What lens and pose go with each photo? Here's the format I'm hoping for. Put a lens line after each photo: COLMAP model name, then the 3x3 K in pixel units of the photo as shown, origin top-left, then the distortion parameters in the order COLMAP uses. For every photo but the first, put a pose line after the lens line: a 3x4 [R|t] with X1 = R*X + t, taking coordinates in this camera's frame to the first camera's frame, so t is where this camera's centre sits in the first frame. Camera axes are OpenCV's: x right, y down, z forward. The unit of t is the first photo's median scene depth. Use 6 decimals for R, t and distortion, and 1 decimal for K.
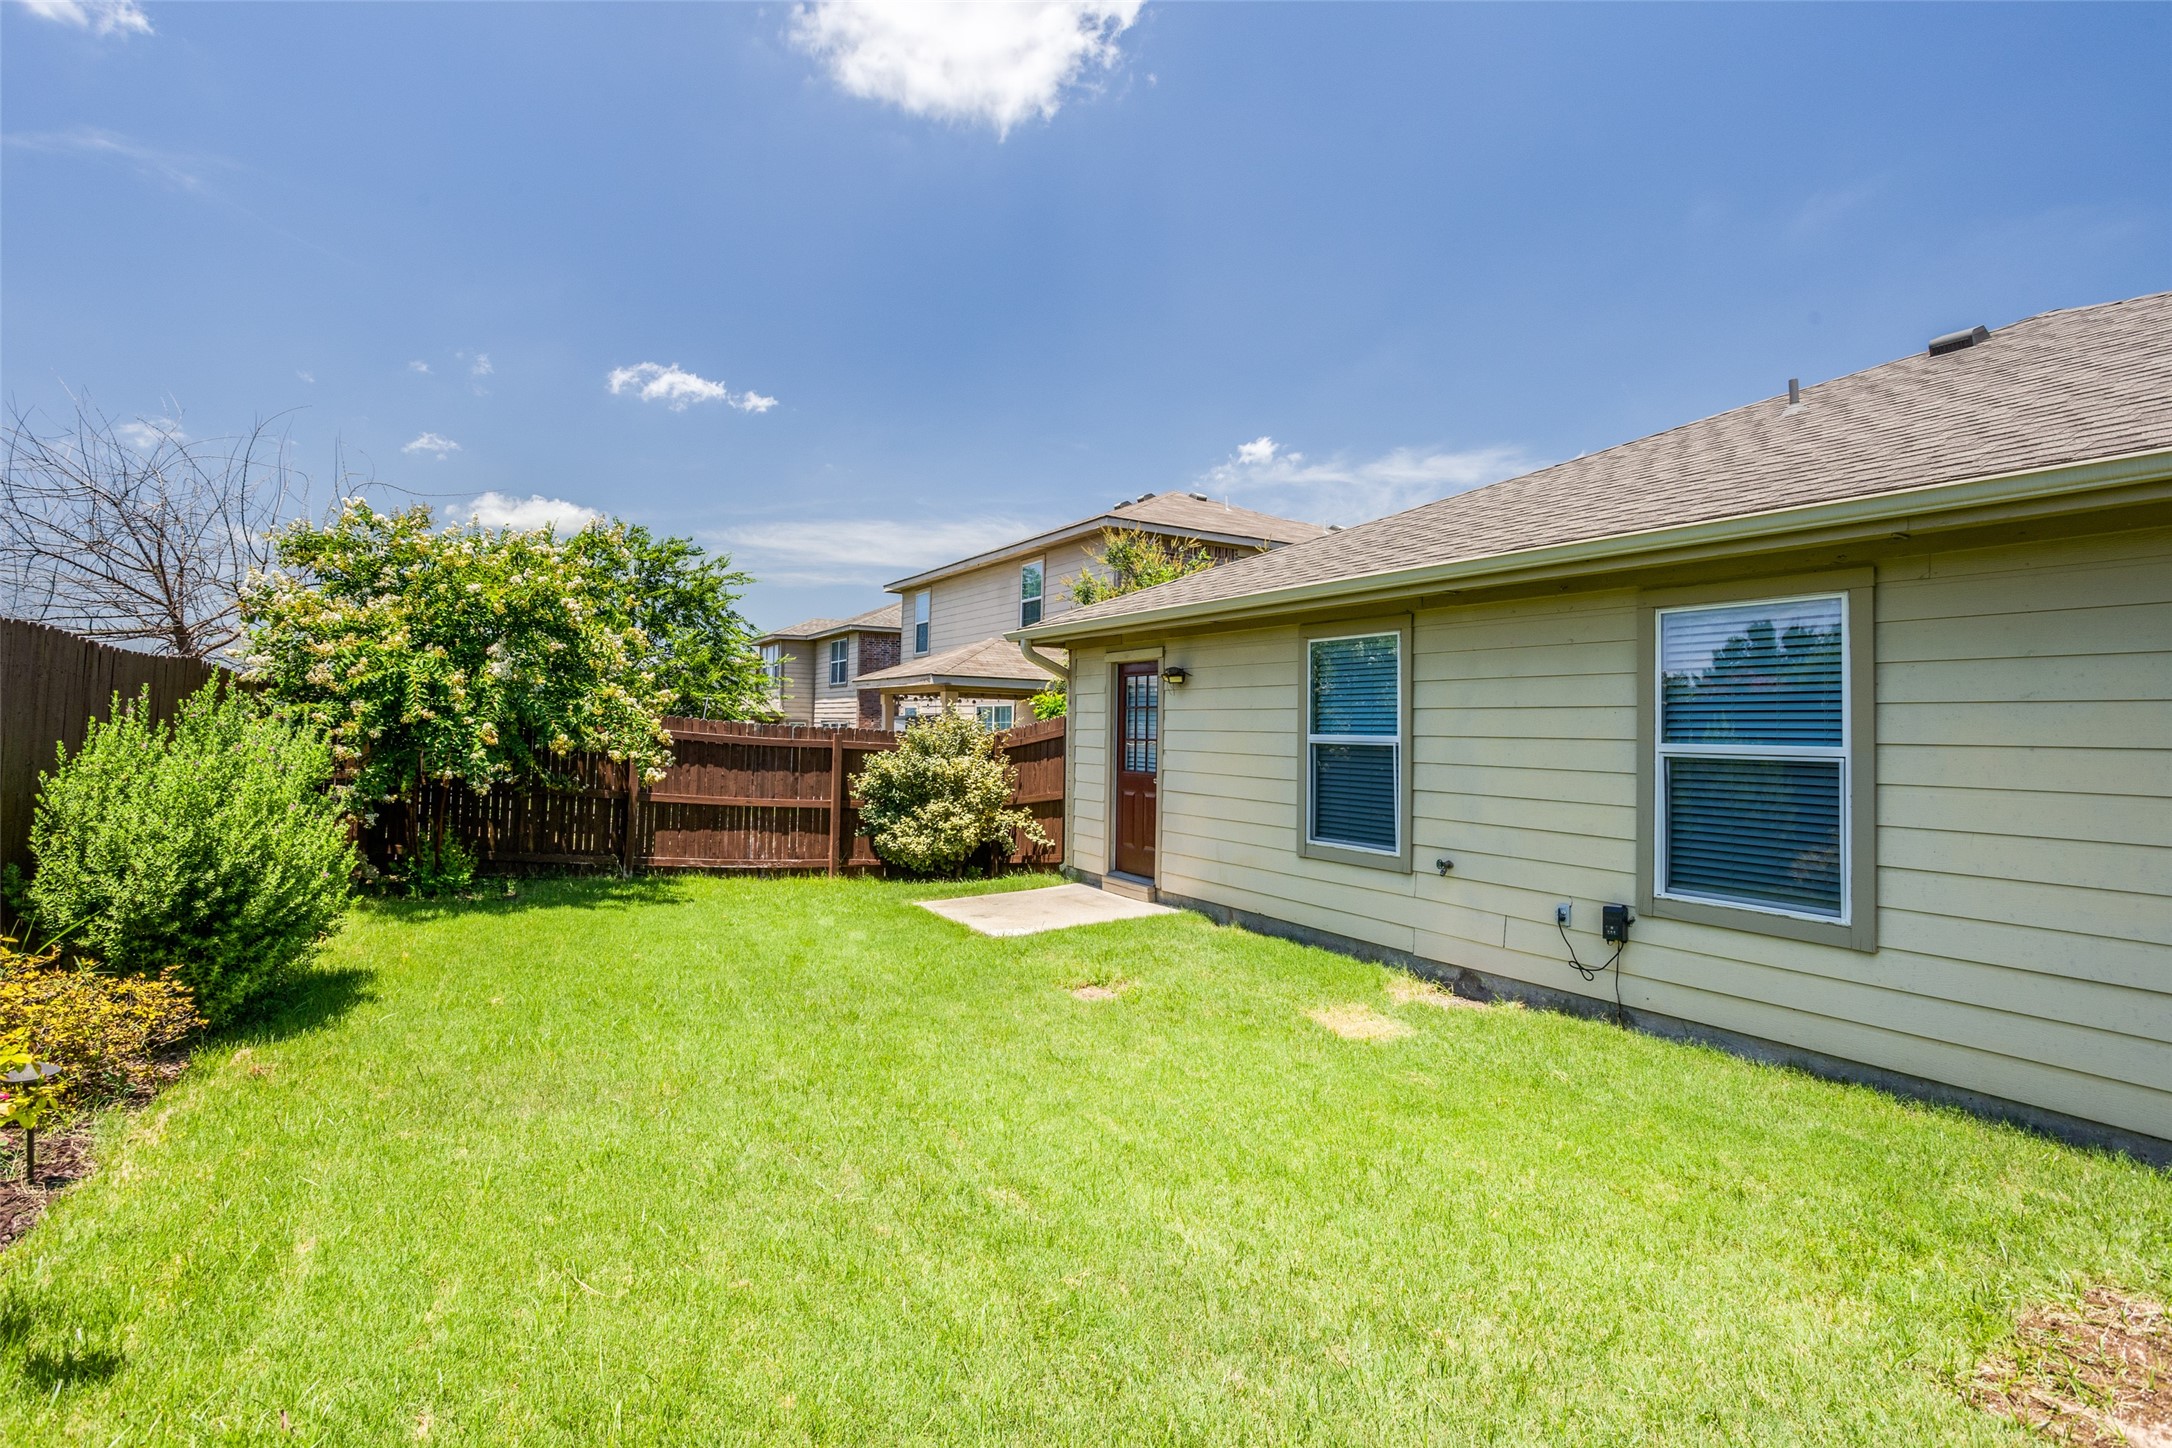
lens RADIAL K [[1060.2, 0, 1078.8], [0, 1060.2, 726.6], [0, 0, 1]] dist [-0.041442, 0.023437]
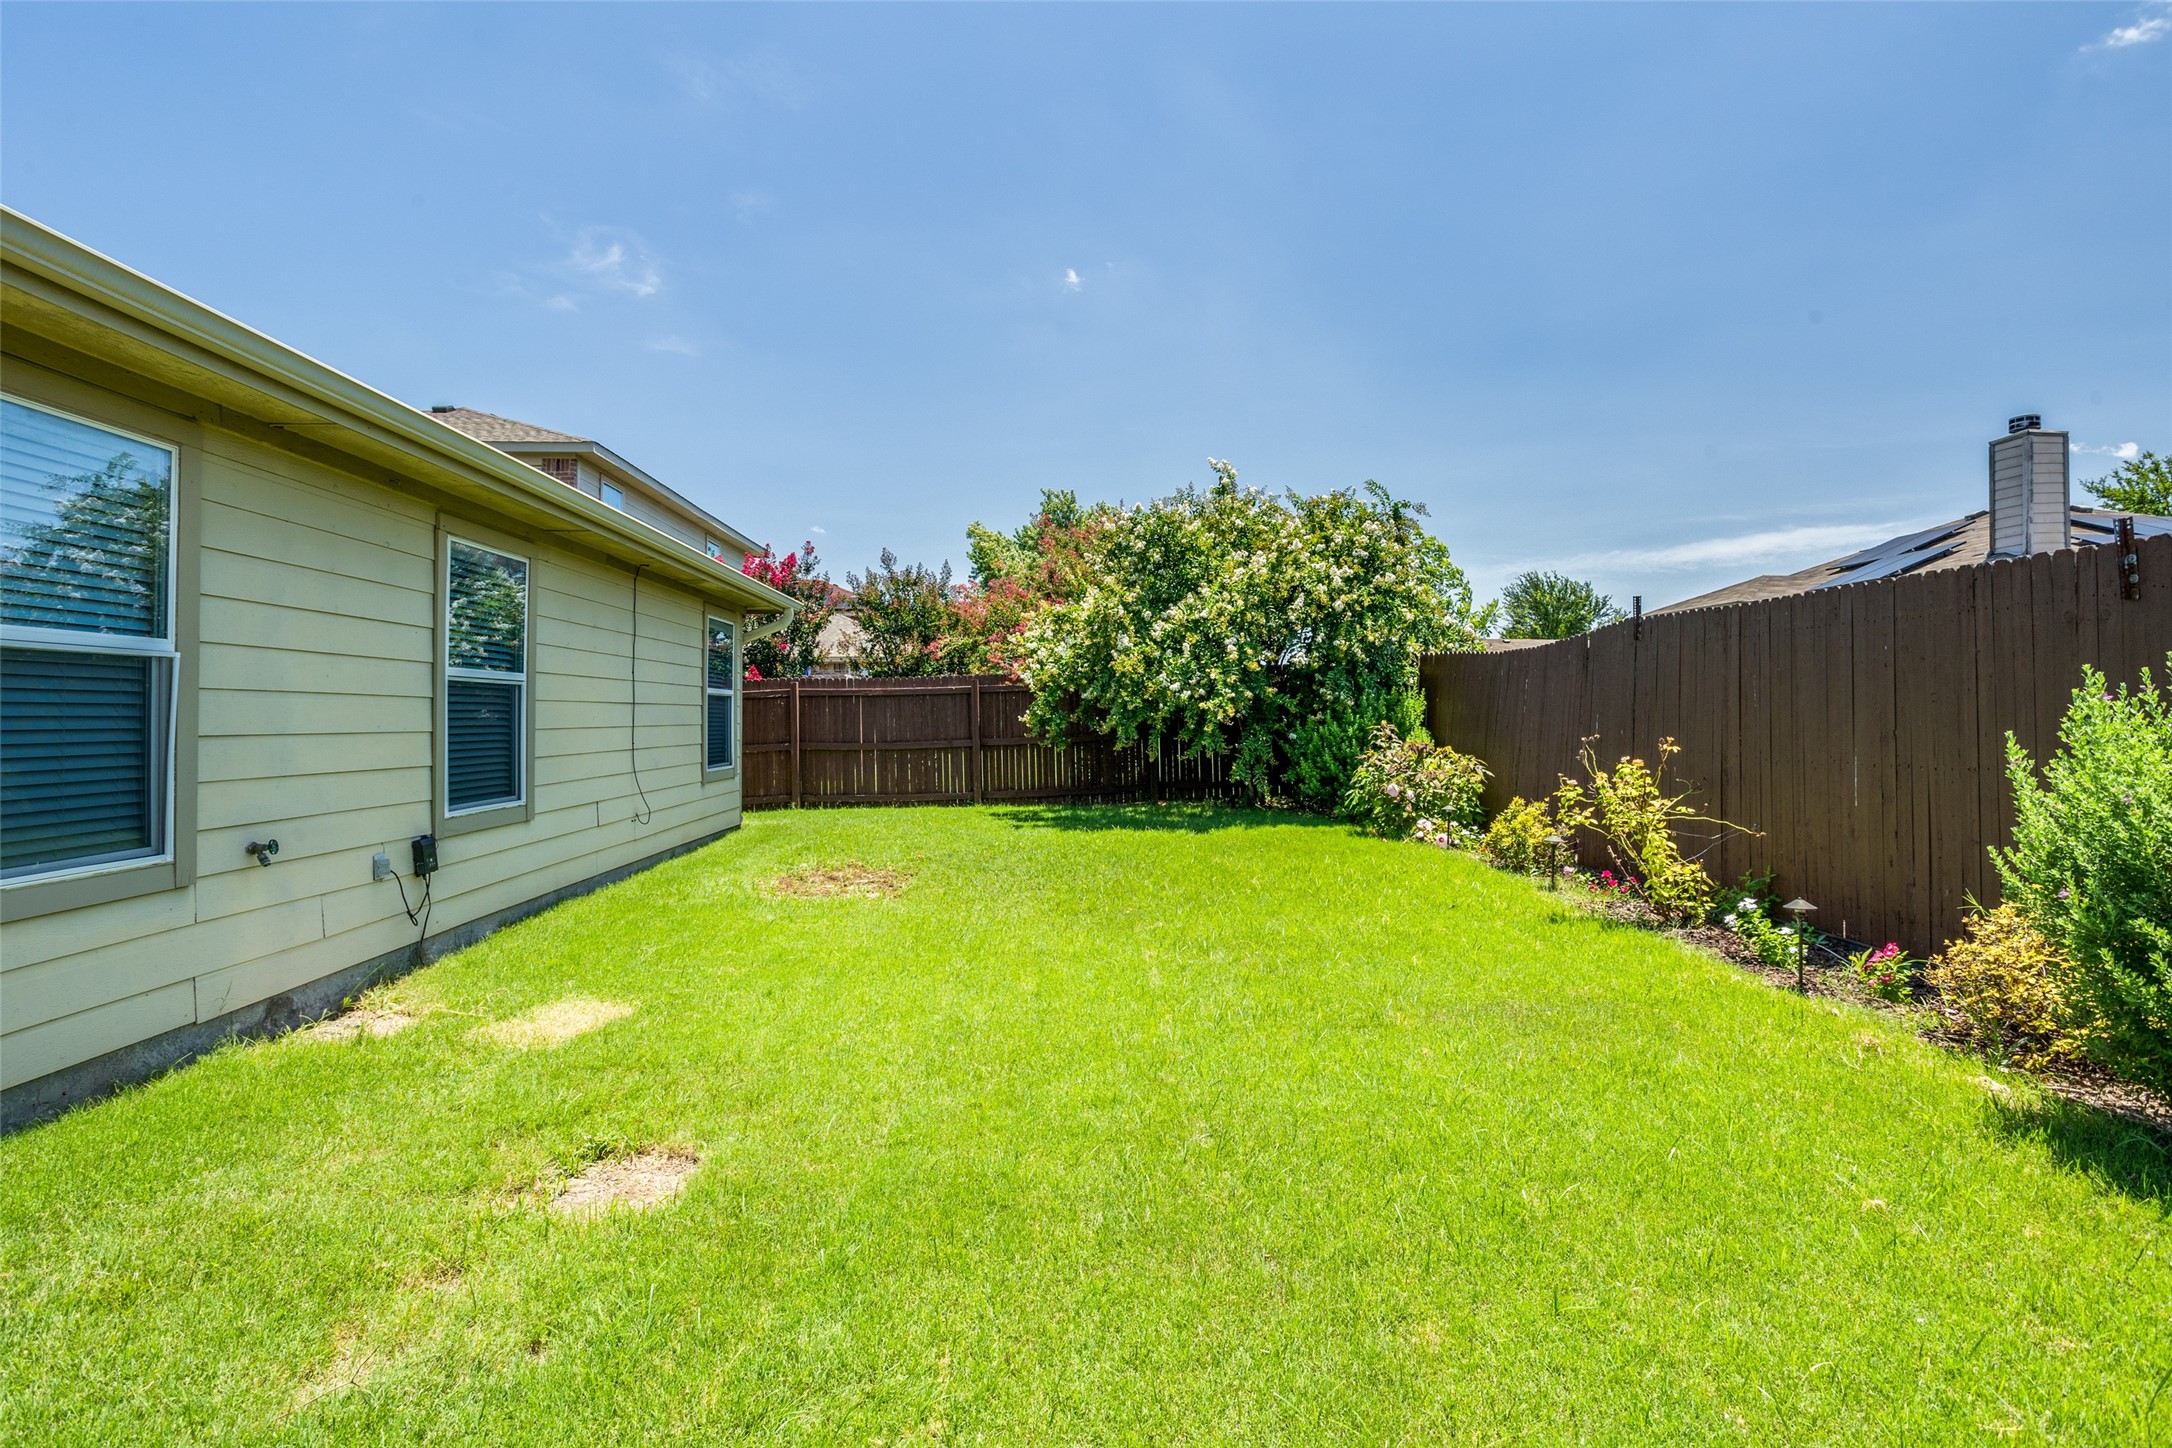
lens RADIAL K [[1060.2, 0, 1078.8], [0, 1060.2, 726.6], [0, 0, 1]] dist [-0.041442, 0.023437]
pose [[-0.882459, -0.013406, 0.470197, -0.402157], [-0.007495, 0.999868, 0.014442, 0.047530], [-0.470329, 0.009221, -0.882443, 1.393699]]
